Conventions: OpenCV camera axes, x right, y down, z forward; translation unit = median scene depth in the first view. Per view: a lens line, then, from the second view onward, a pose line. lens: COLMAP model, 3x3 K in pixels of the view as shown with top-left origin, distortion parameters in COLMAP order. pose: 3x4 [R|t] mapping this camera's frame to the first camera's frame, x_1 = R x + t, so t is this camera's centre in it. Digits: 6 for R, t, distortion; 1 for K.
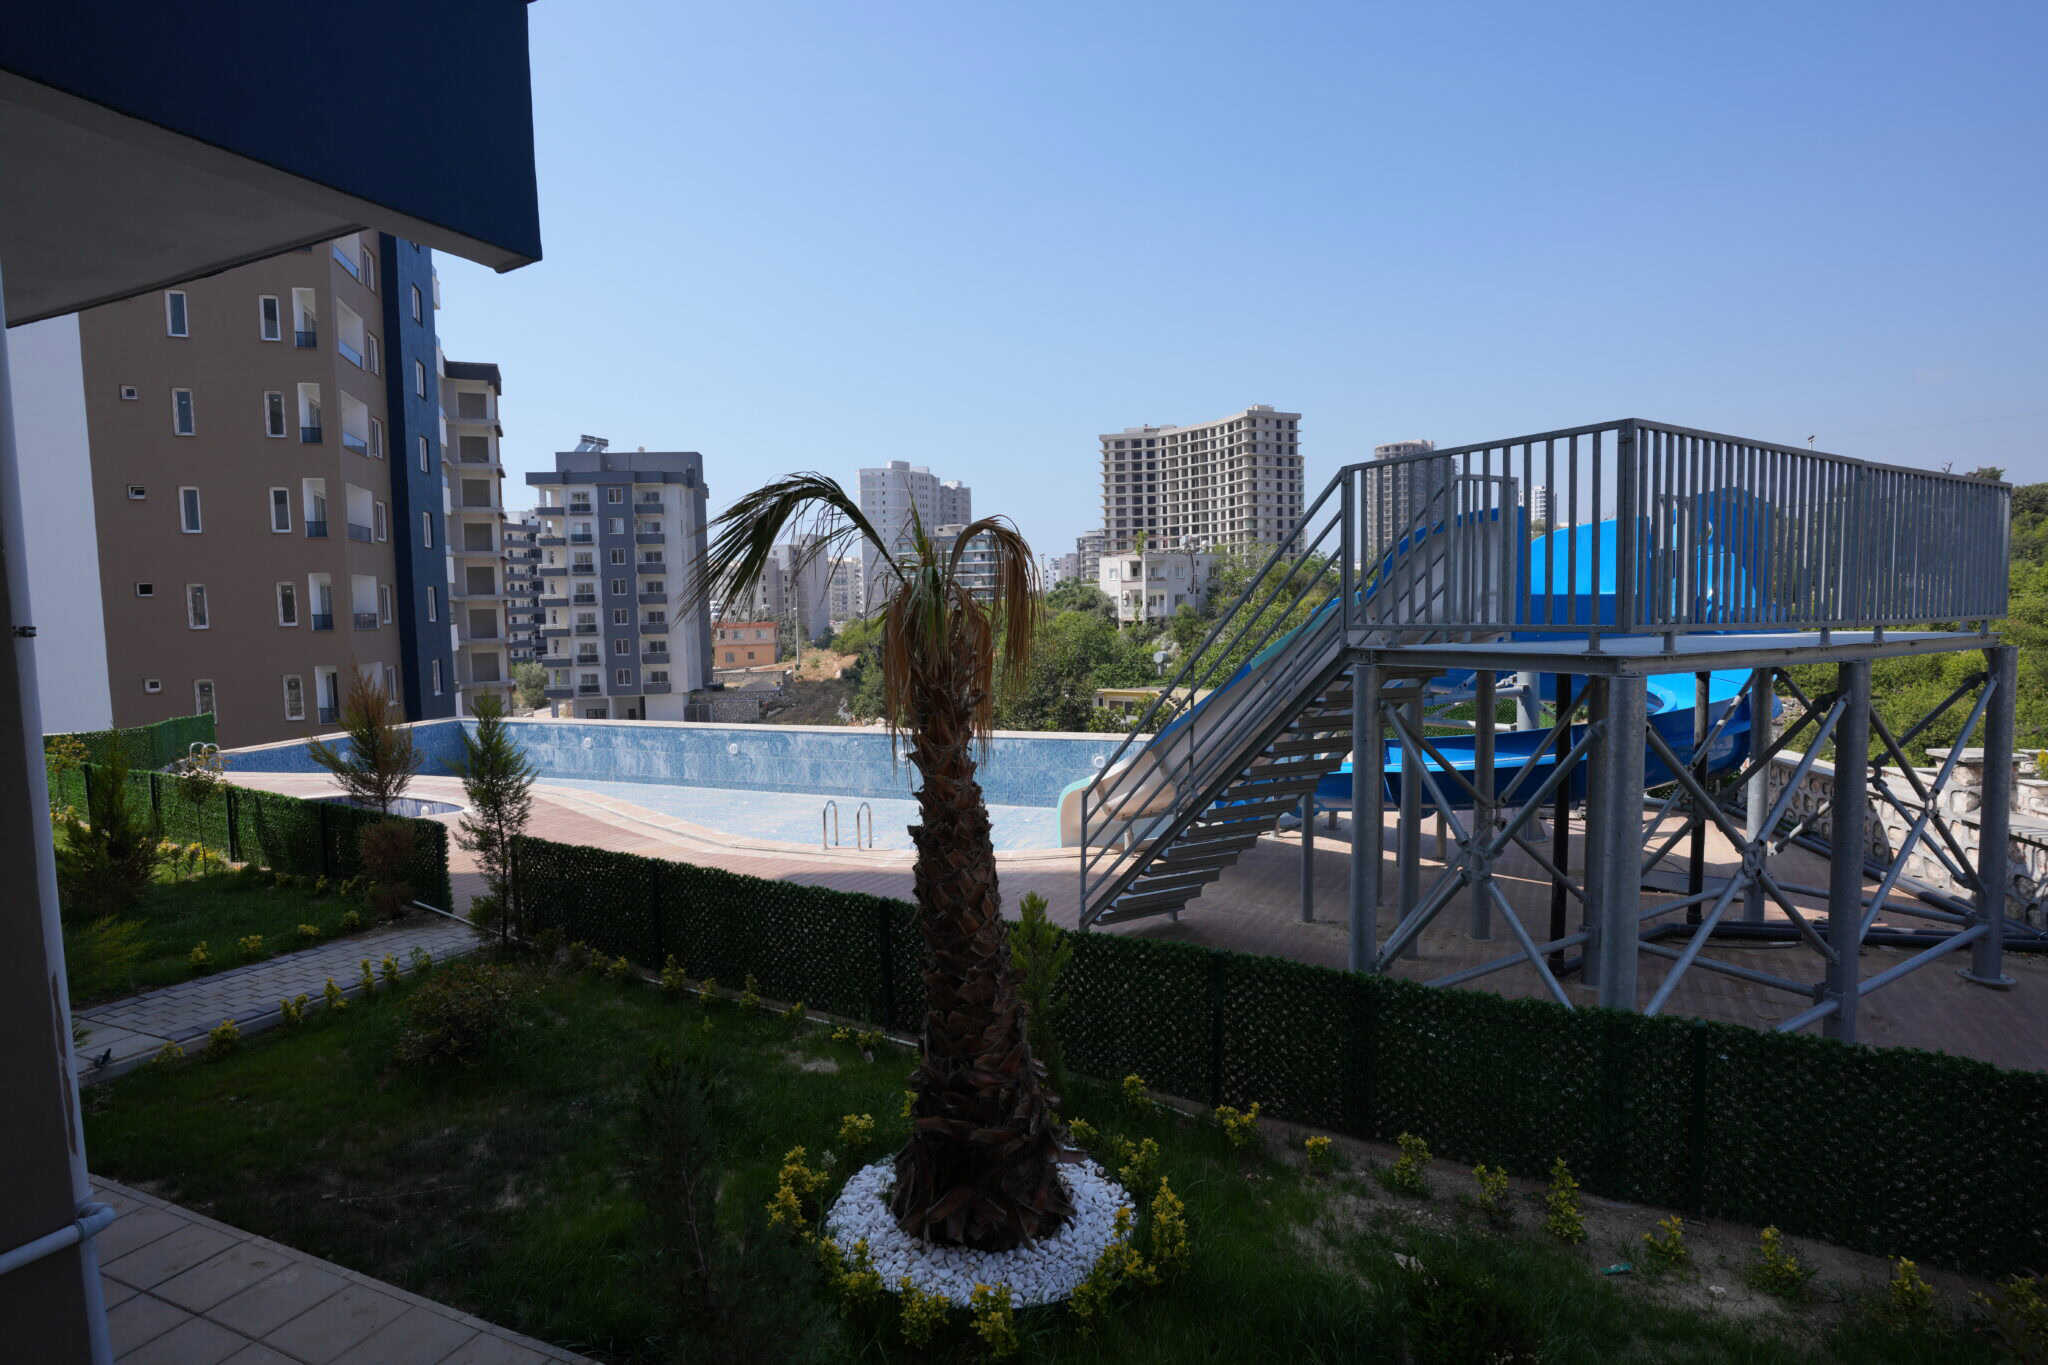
lens RADIAL K [[987.1, 0, 1038.2], [0, 987.1, 719.0], [0, 0, 1]] dist [-0.069914, 0.028312]
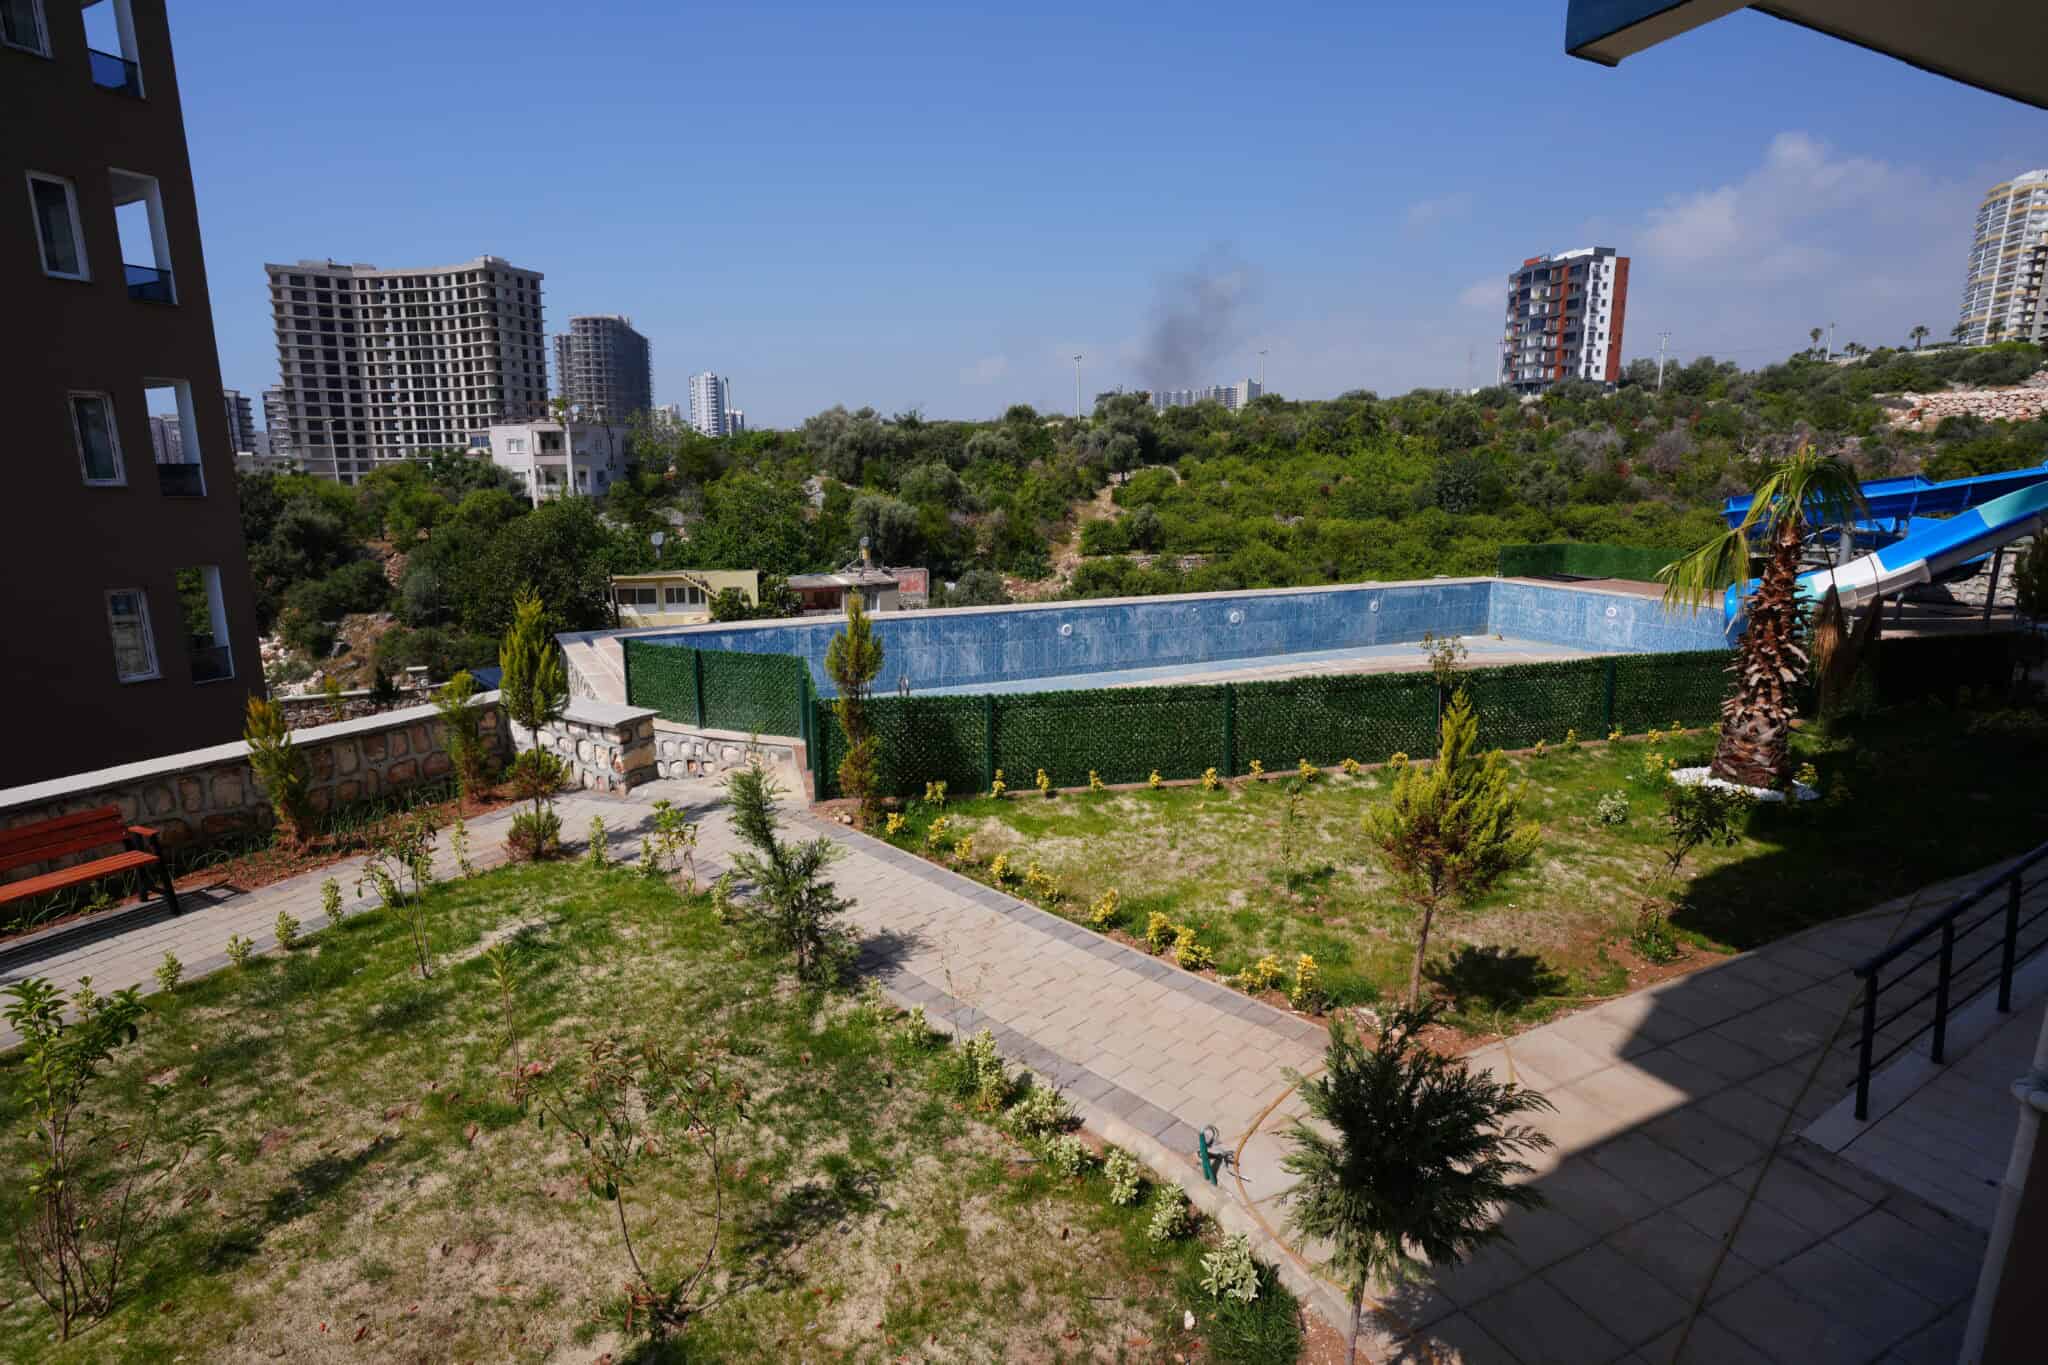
lens RADIAL K [[987.1, 0, 1019.8], [0, 987.1, 688.3], [0, 0, 1]] dist [-0.069914, 0.028312]
pose [[0.700254, -0.127380, 0.702438, -1.959286], [0.066596, 0.991318, 0.113376, -0.041506], [-0.710781, -0.032612, 0.702657, 0.814443]]
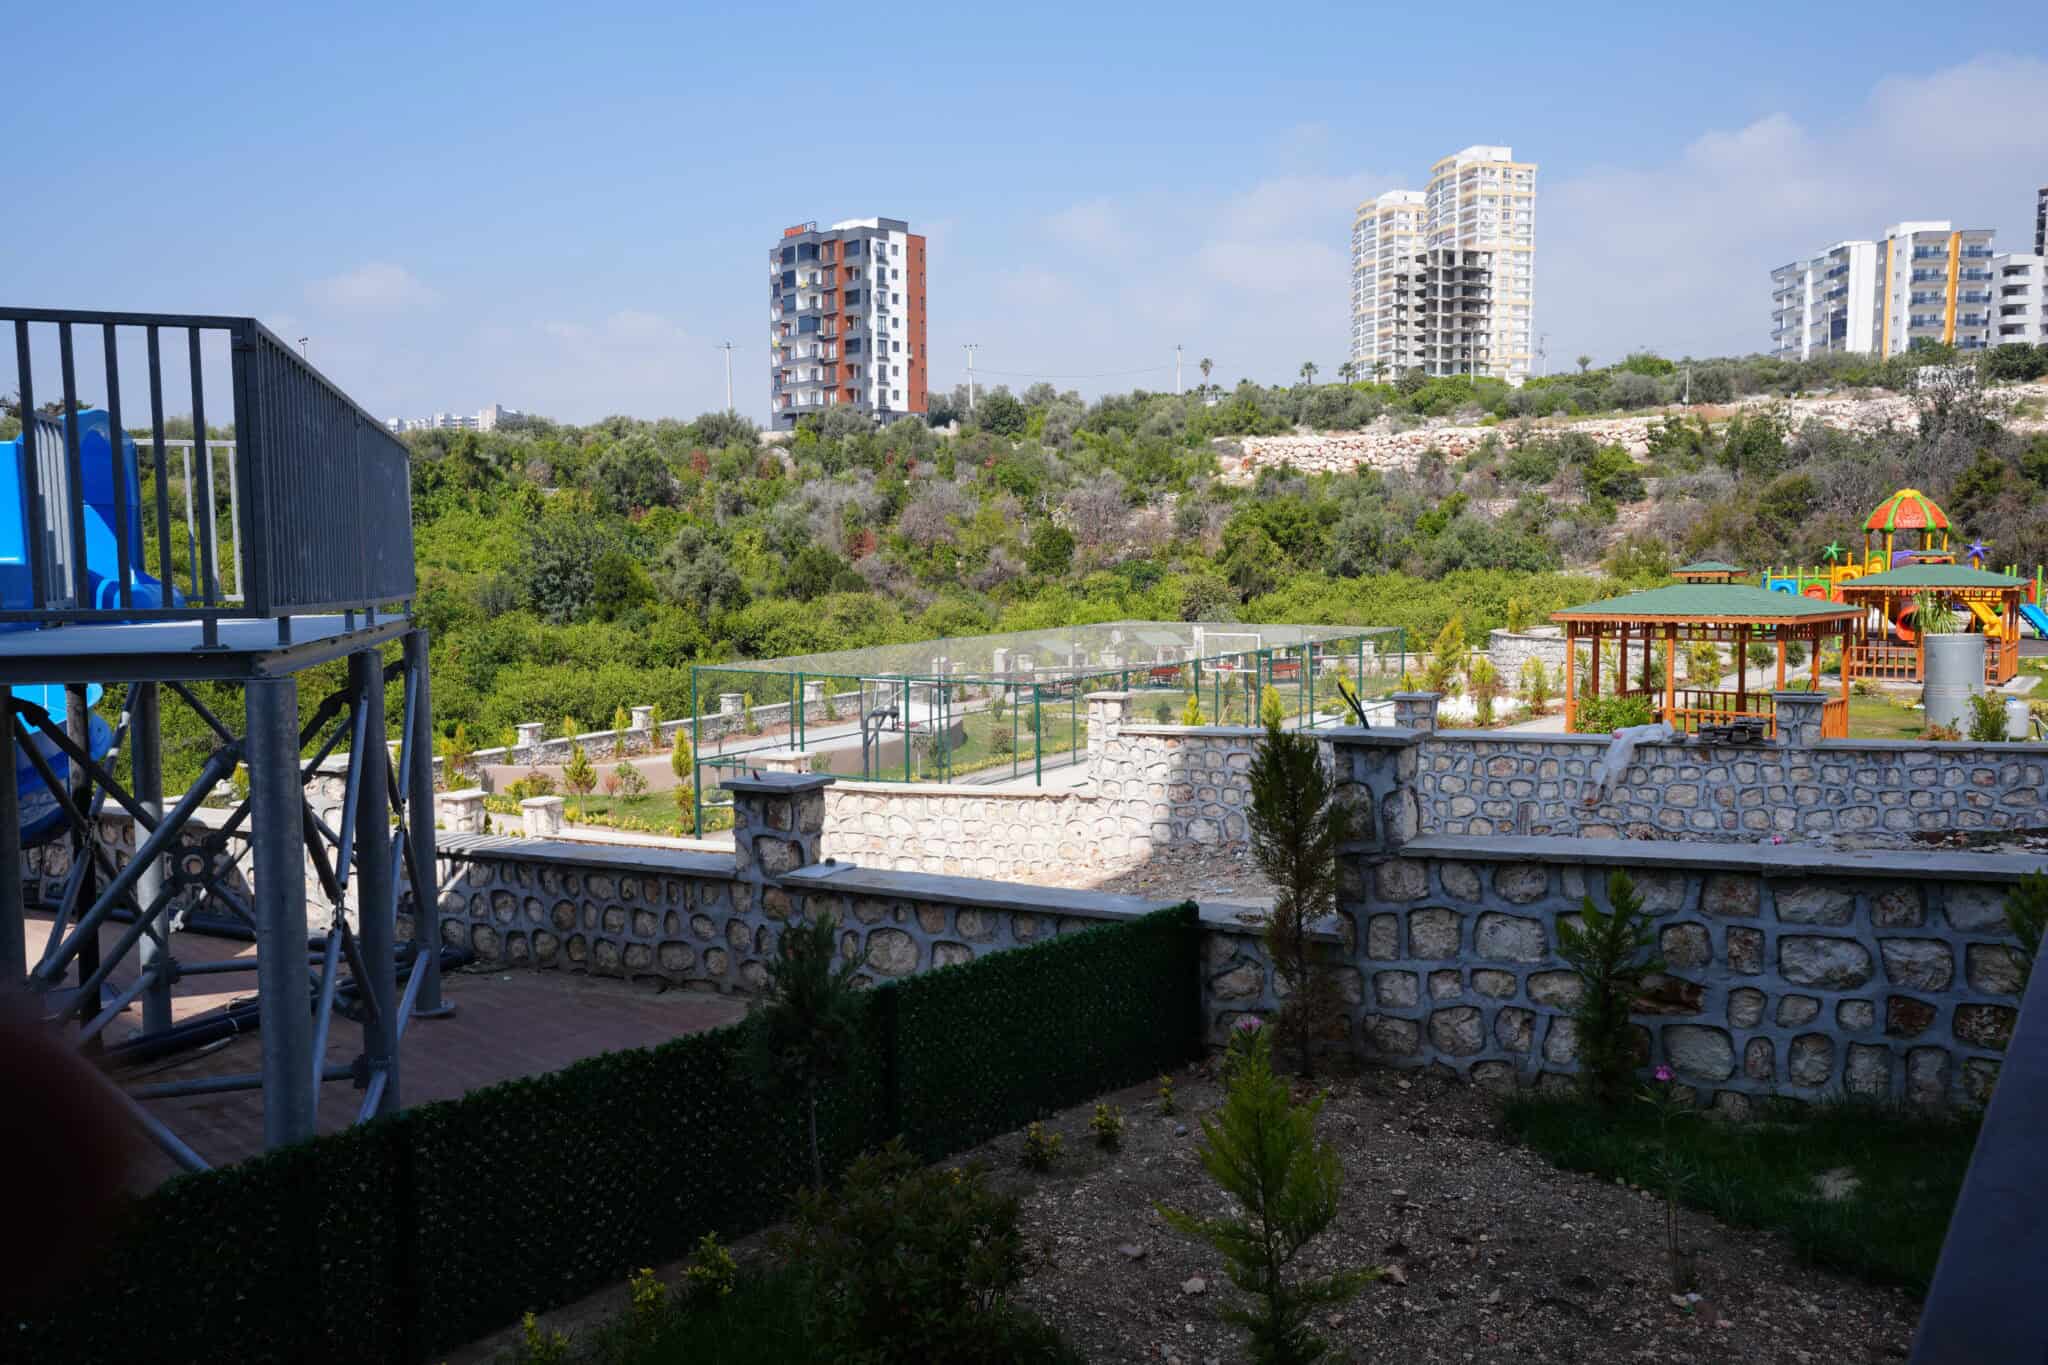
lens RADIAL K [[1566.2, 0, 1023.0], [0, 1566.2, 677.3], [0, 0, 1]] dist [0.009773, 0.045158]
pose [[0.245023, -0.050563, 0.968198, -0.136179], [0.109292, 0.993714, 0.024236, -0.002324], [-0.963338, 0.099878, 0.249008, 0.051347]]
